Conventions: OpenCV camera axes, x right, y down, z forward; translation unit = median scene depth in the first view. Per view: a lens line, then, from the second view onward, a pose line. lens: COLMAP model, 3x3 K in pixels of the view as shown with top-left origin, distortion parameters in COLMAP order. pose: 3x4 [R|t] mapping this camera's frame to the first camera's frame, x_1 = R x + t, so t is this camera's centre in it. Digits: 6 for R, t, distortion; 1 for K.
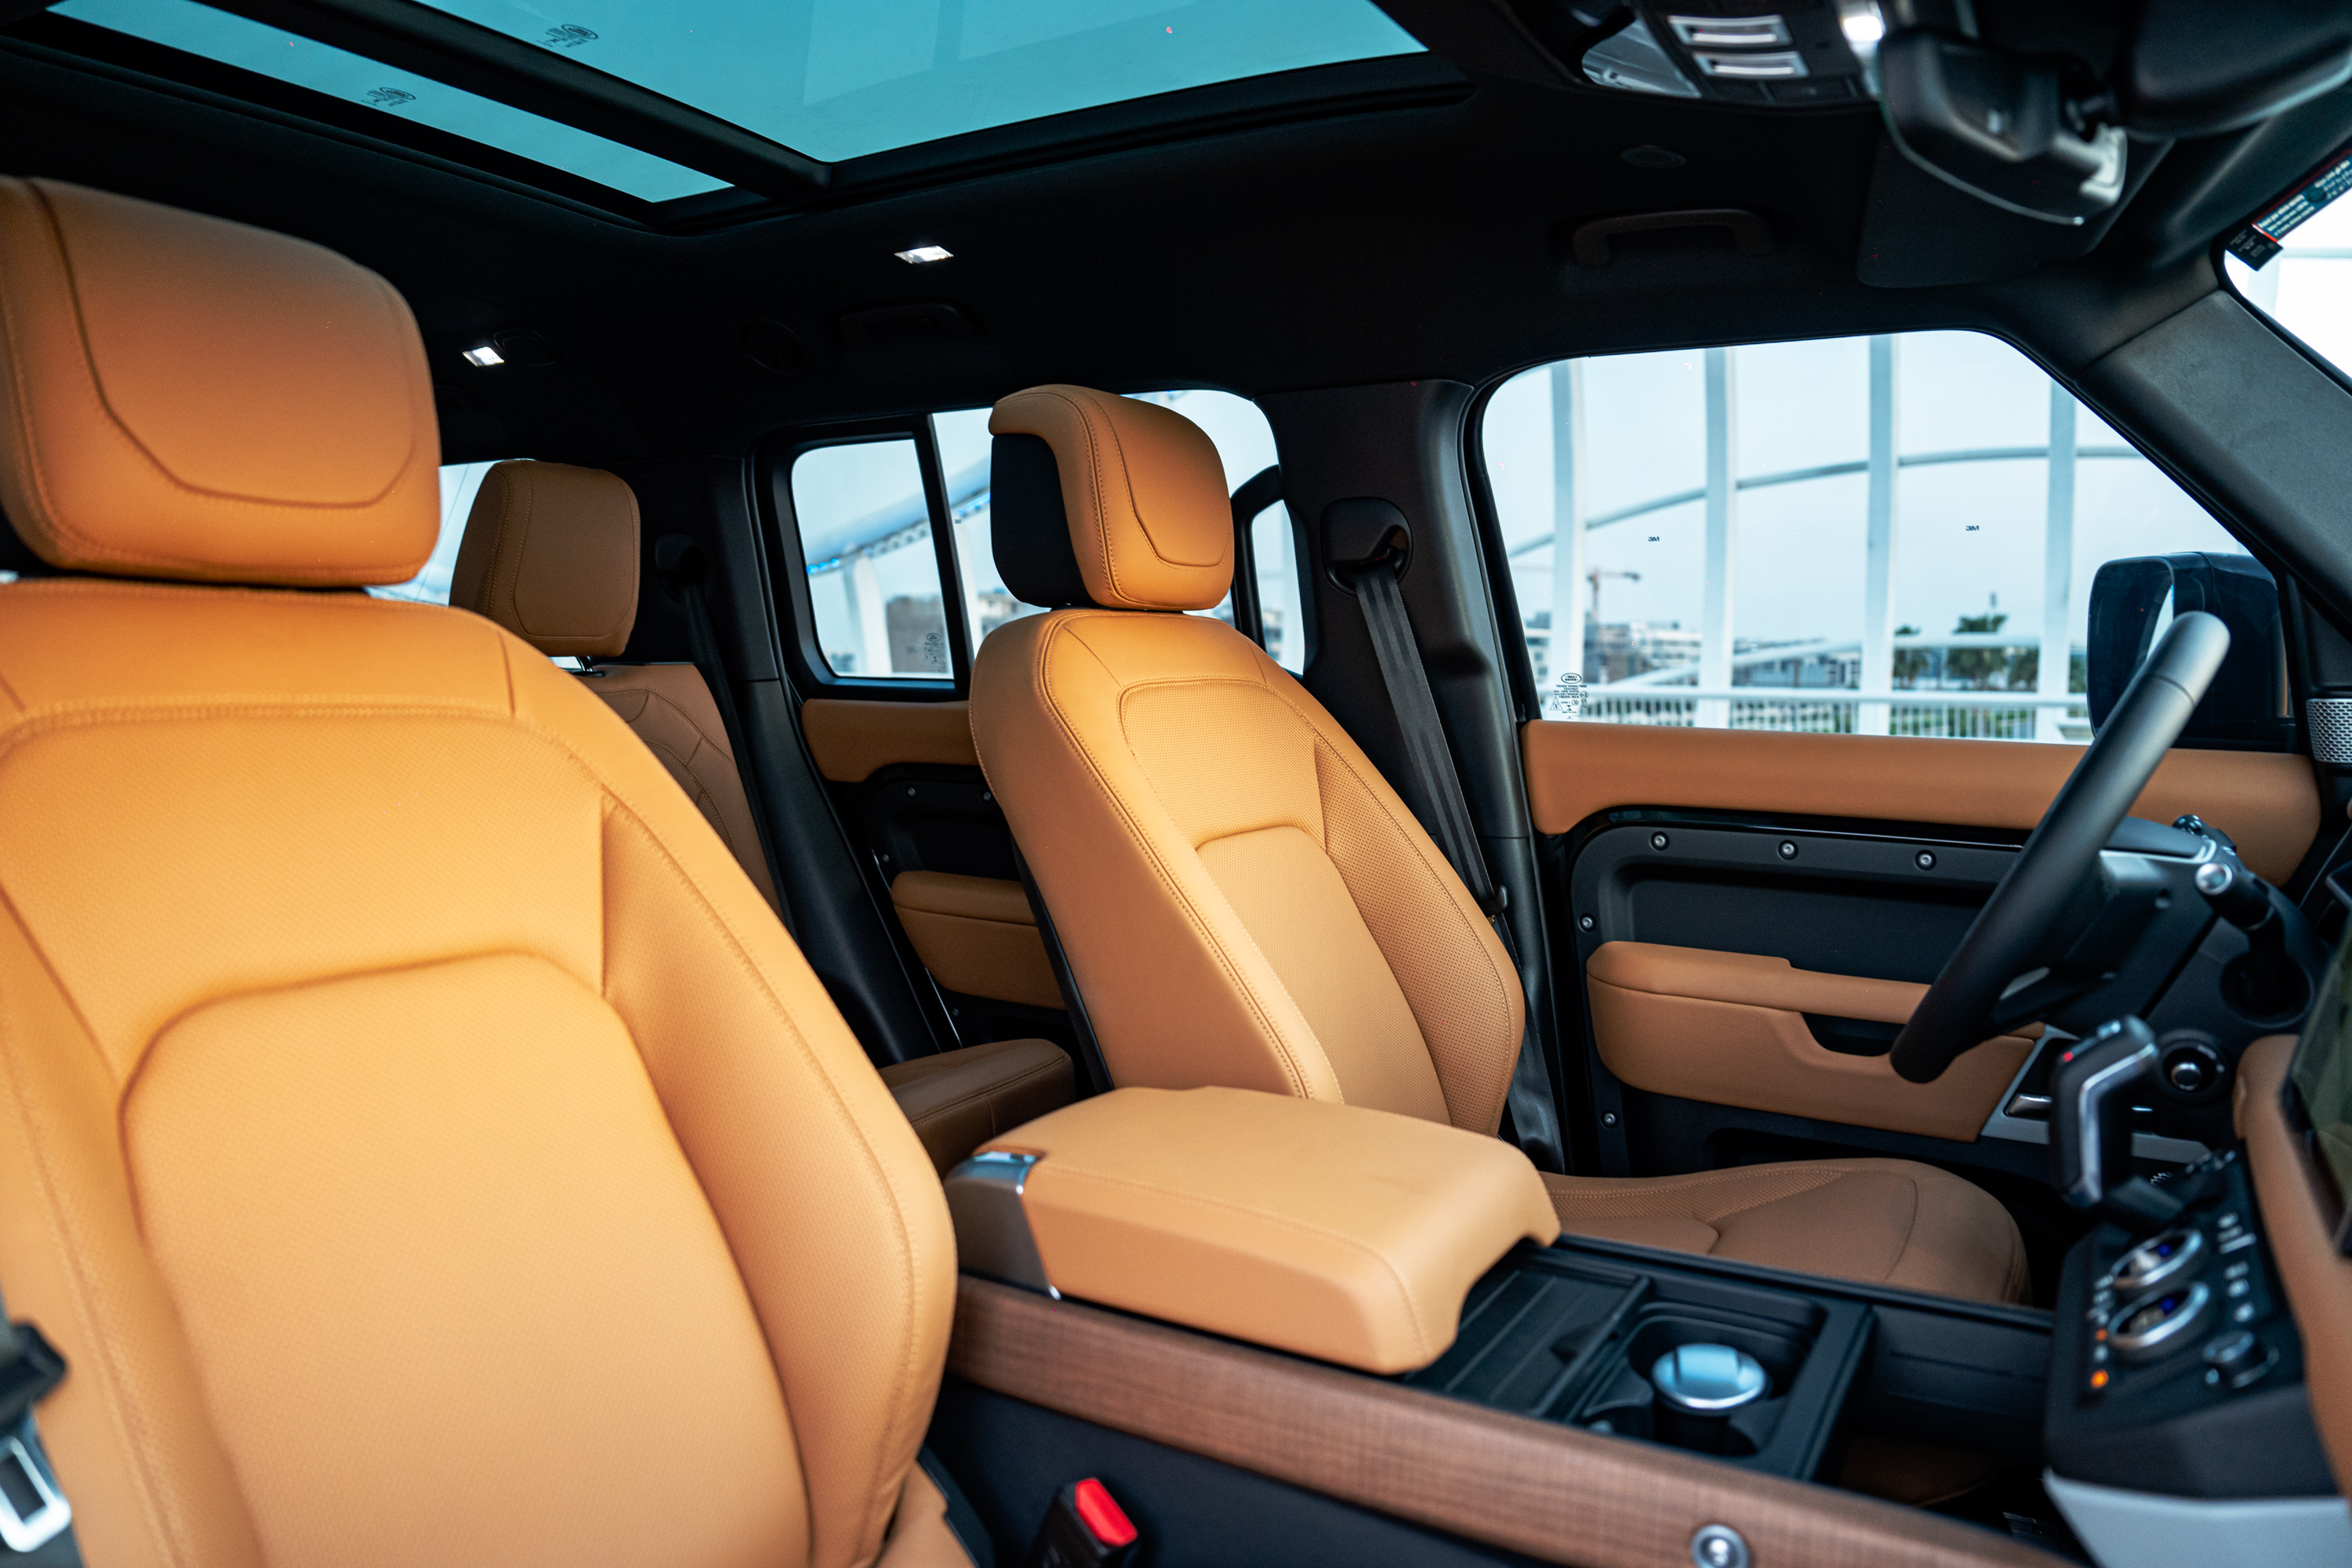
lens RADIAL K [[1632.9, 0, 1176.2], [0, 1632.9, 748.9], [0, 0, 1]] dist [0.000687, 0.001760]
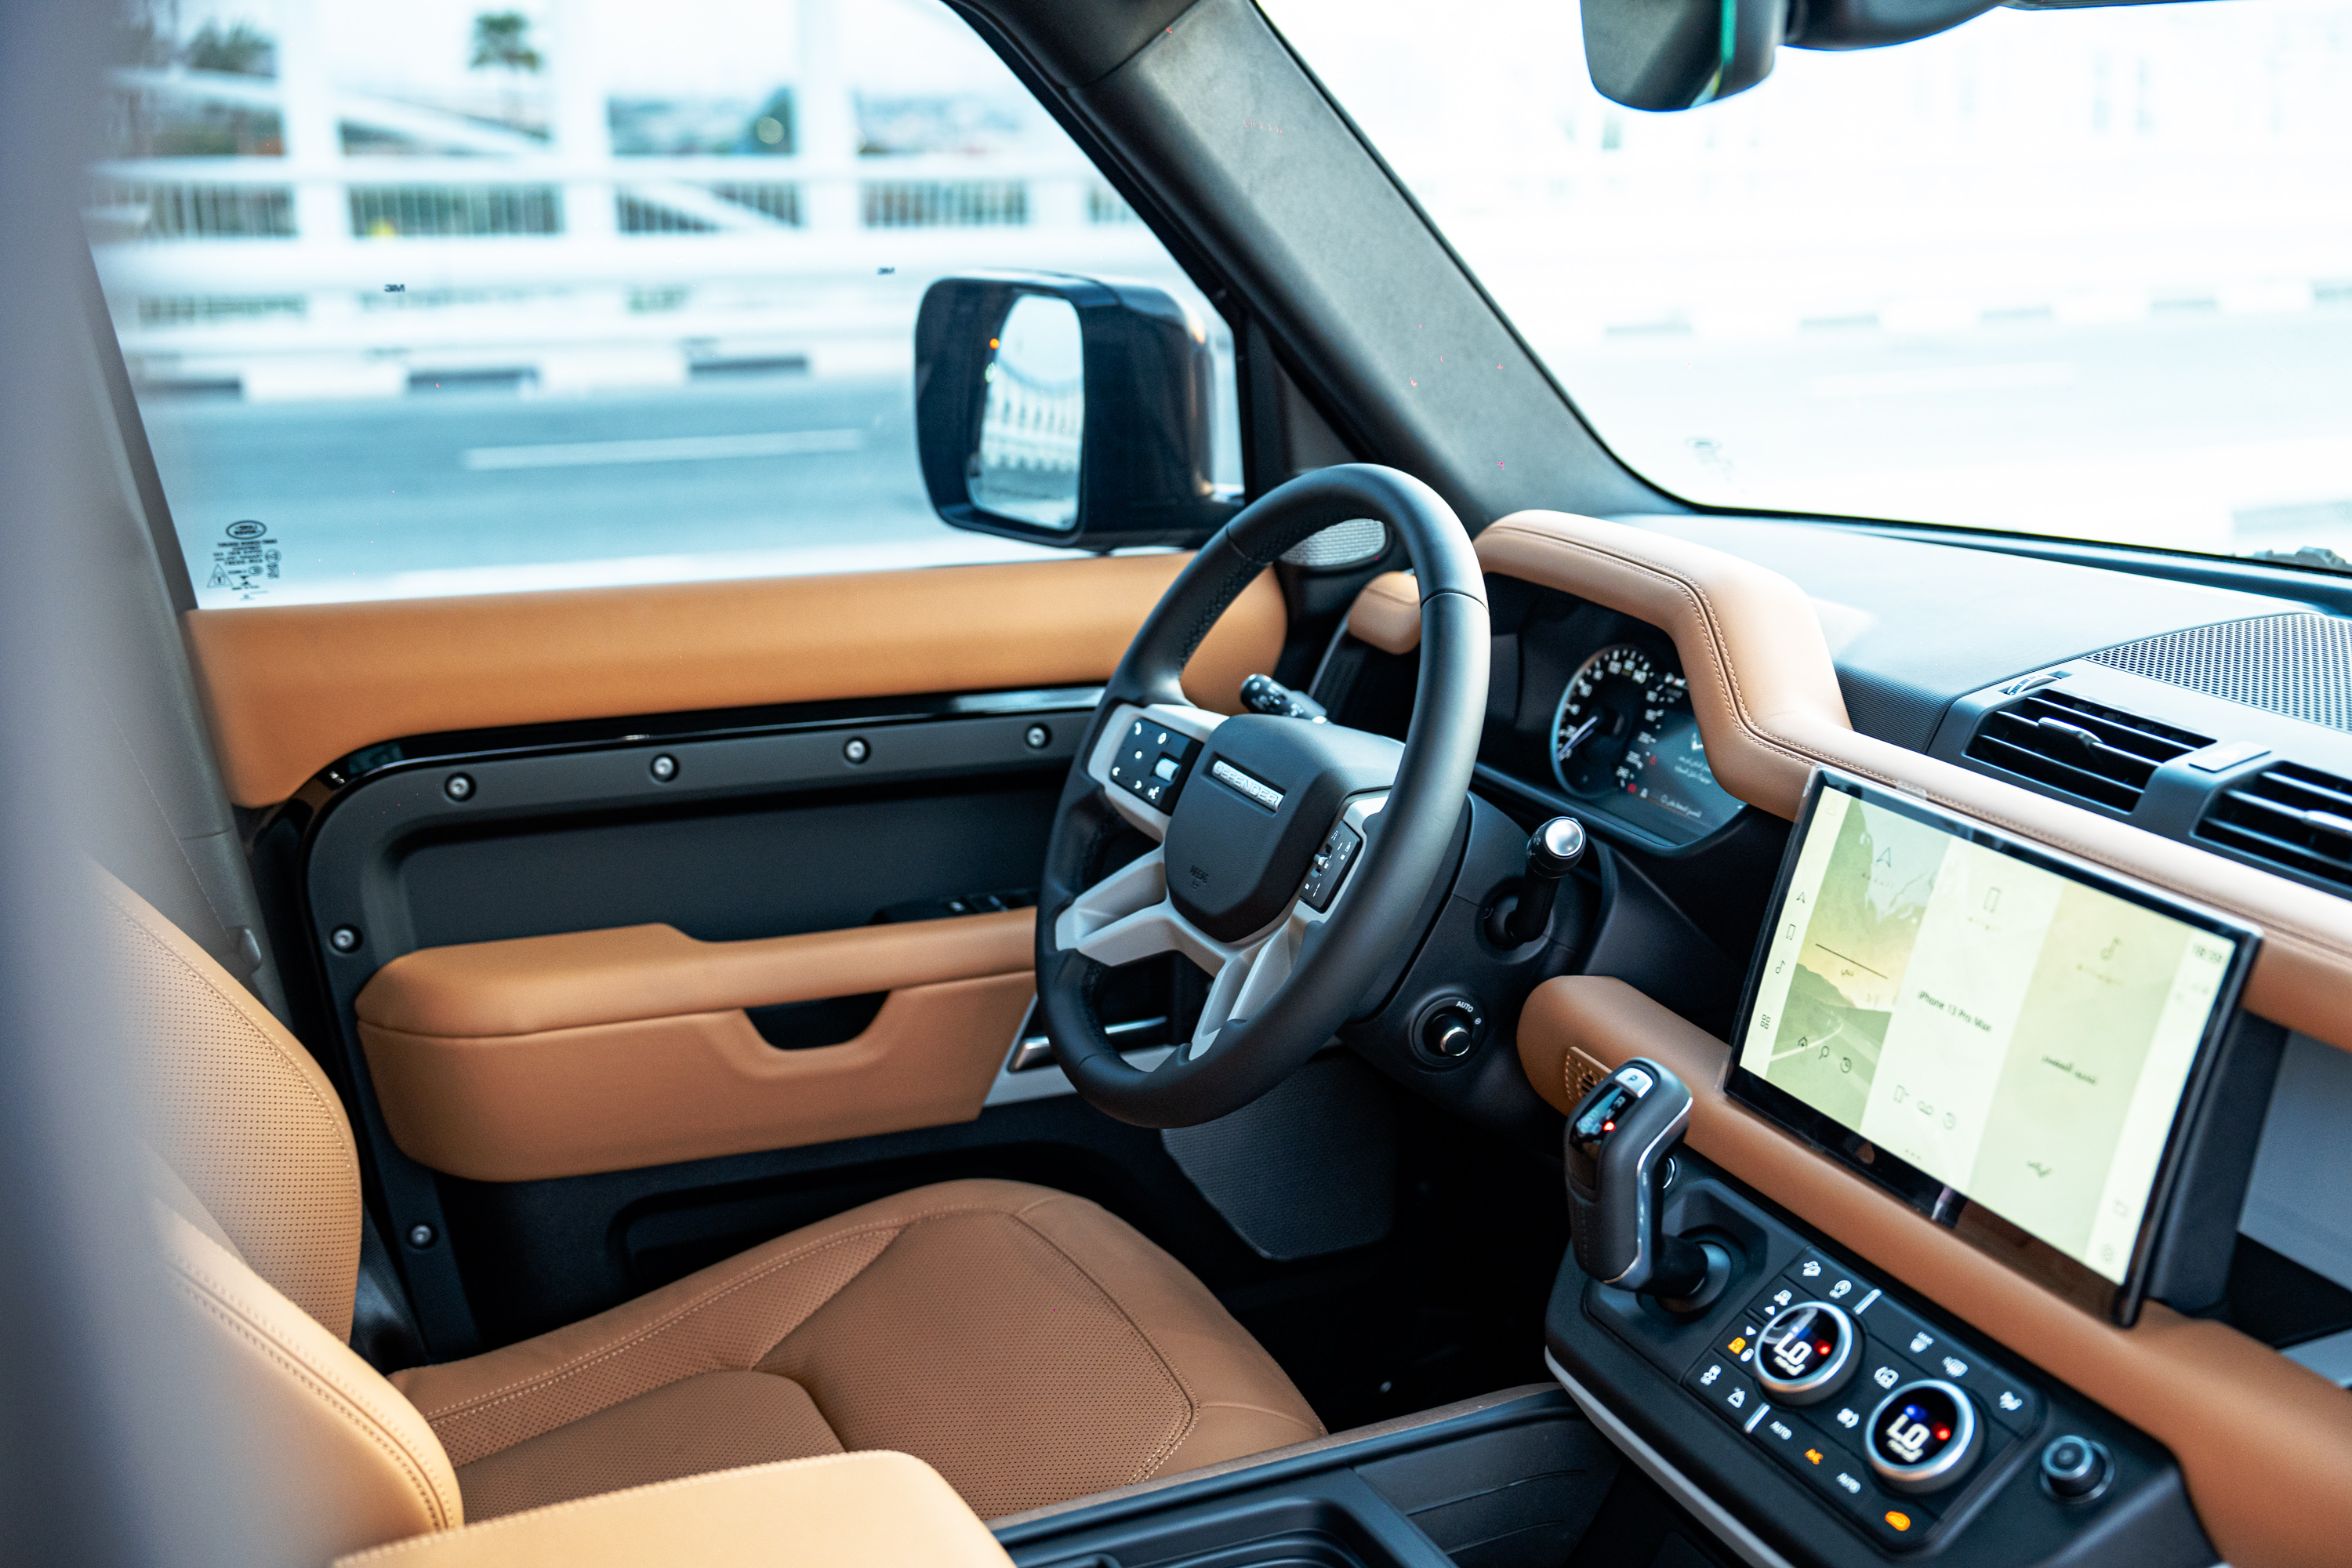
lens RADIAL K [[2514.9, 0, 1176.0], [0, 2514.9, 784.0], [0, 0, 1]] dist [0.060659, 0.000200]
pose [[0.600455, -0.223495, 0.767791, -0.289370], [0.061615, 0.970225, 0.234235, -0.161554], [-0.797281, -0.093341, 0.596347, 0.244556]]
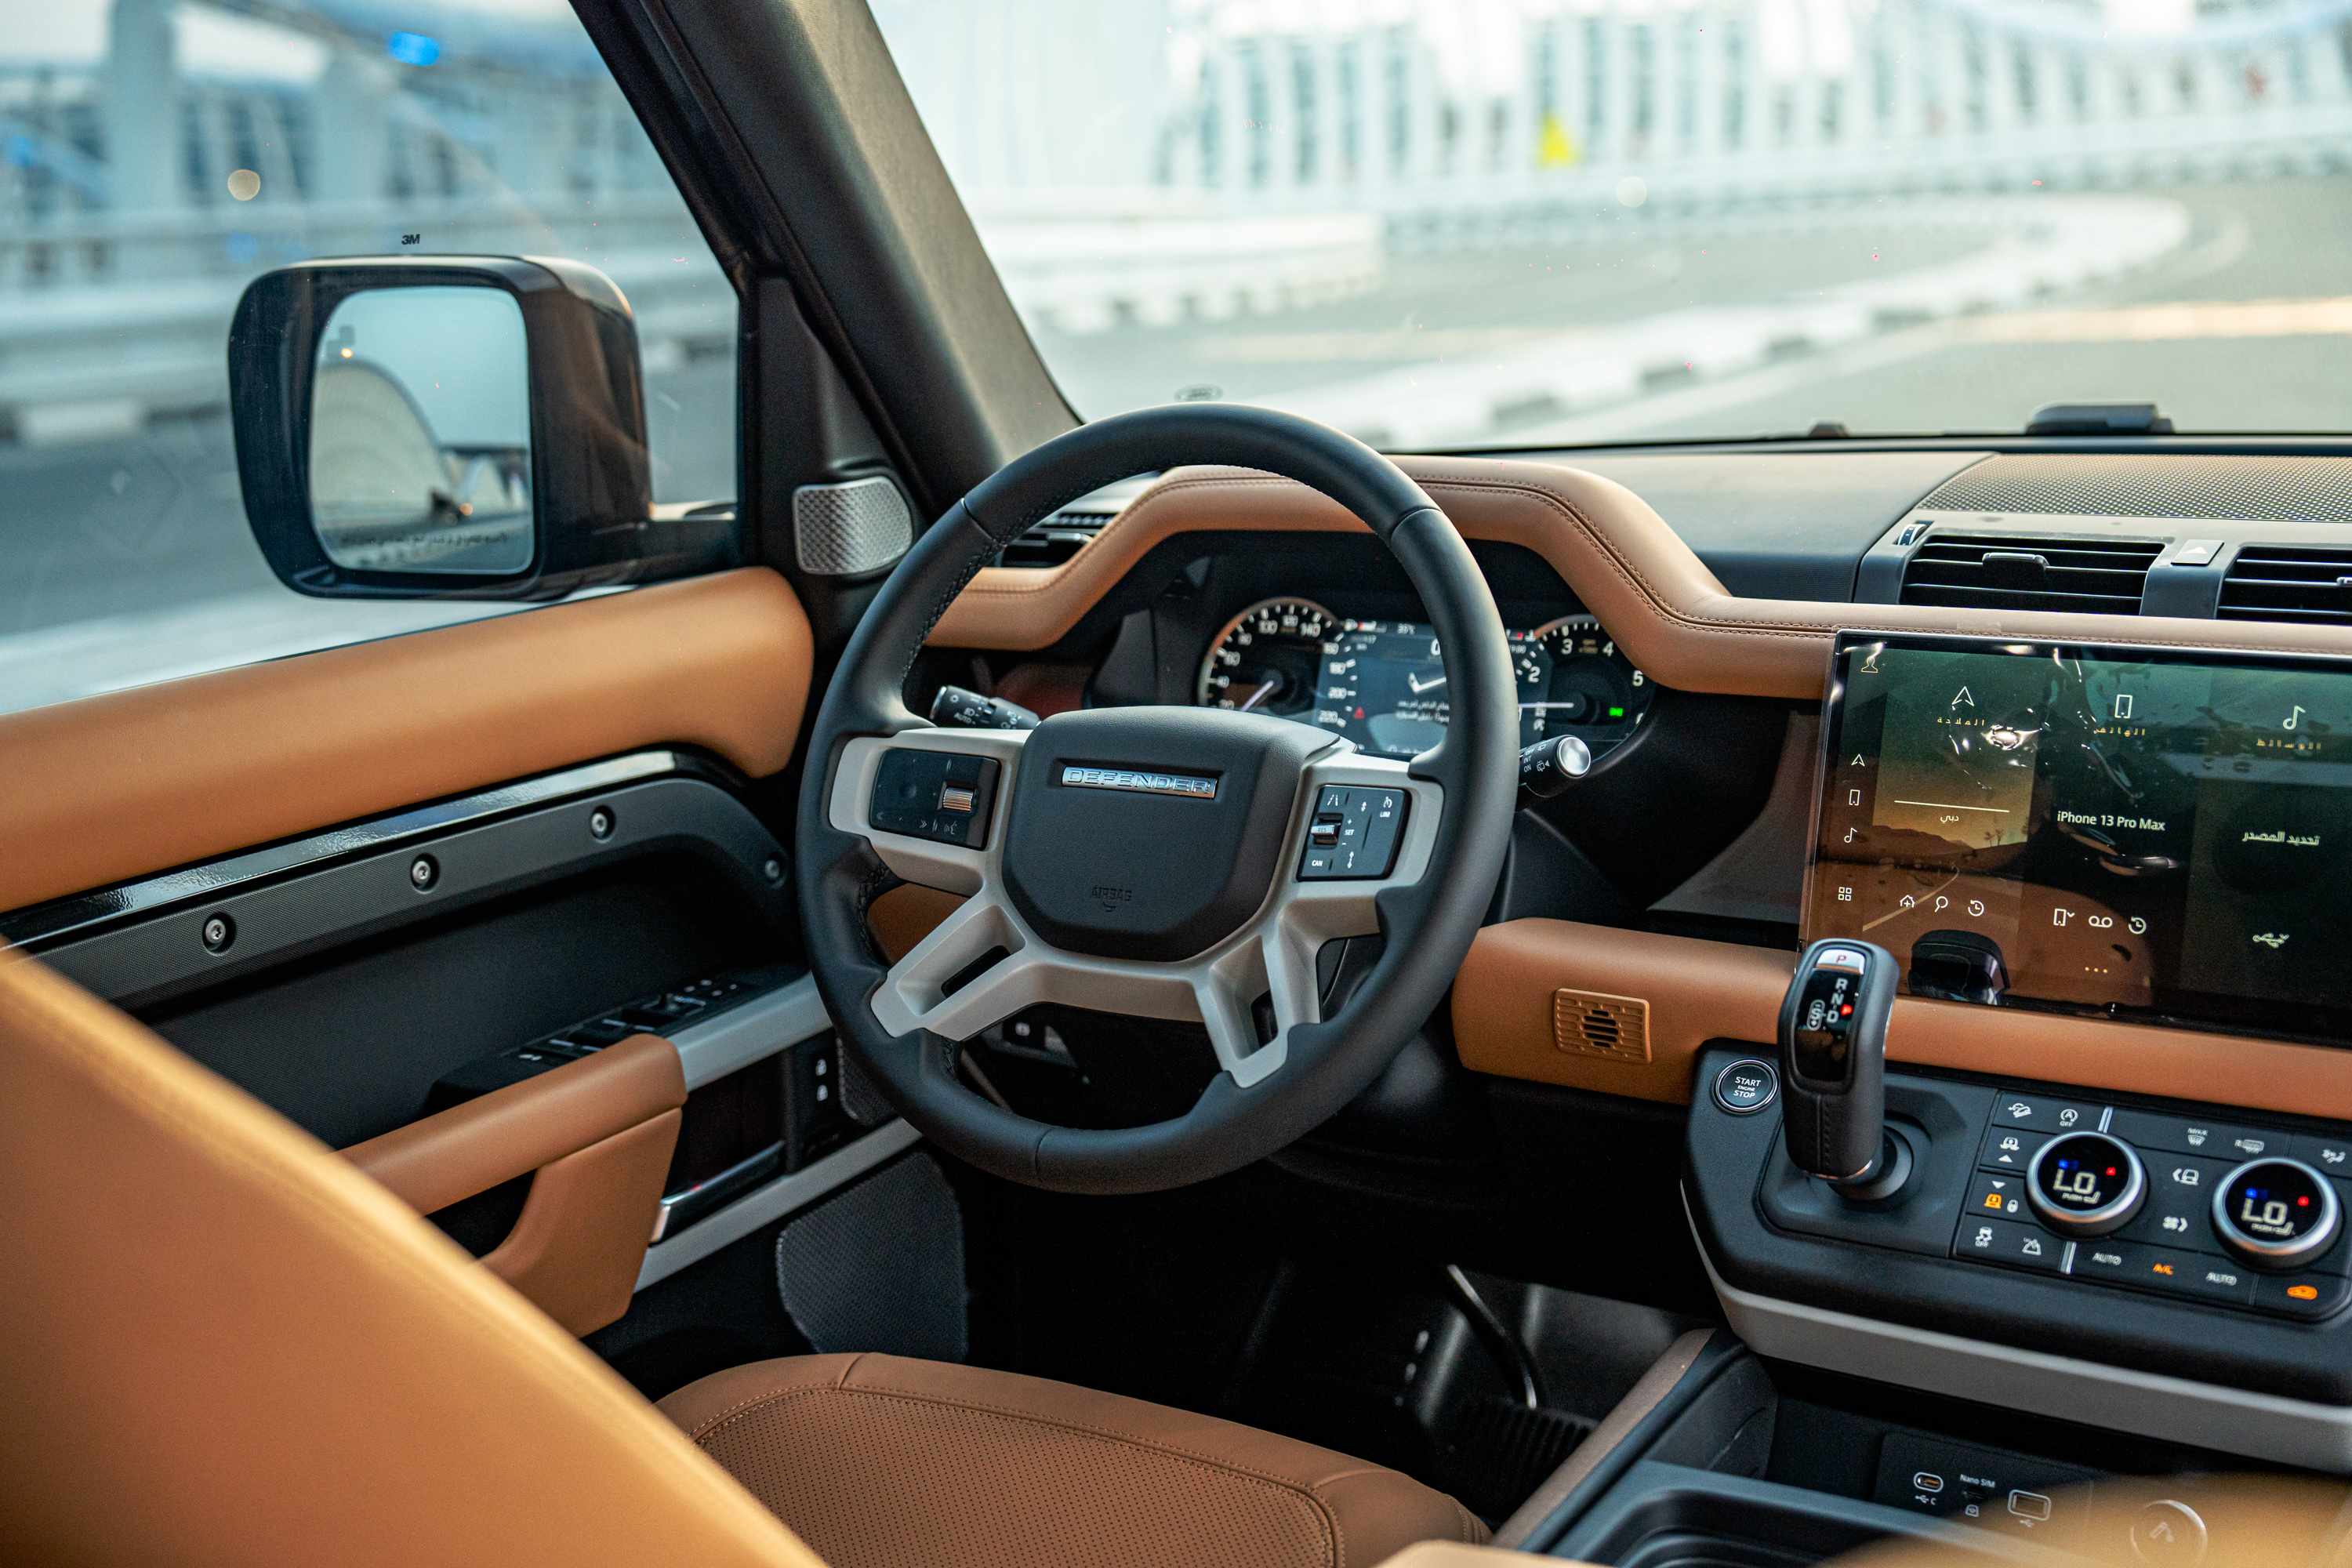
lens RADIAL K [[2912.7, 0, 1176.0], [0, 2912.7, 784.0], [0, 0, 1]] dist [0.100714, 0.038857]
pose [[0.041029, -0.234703, 0.971201, -0.447998], [0.107070, 0.967455, 0.229275, -0.151819], [-0.993405, 0.094579, 0.064824, 0.683664]]
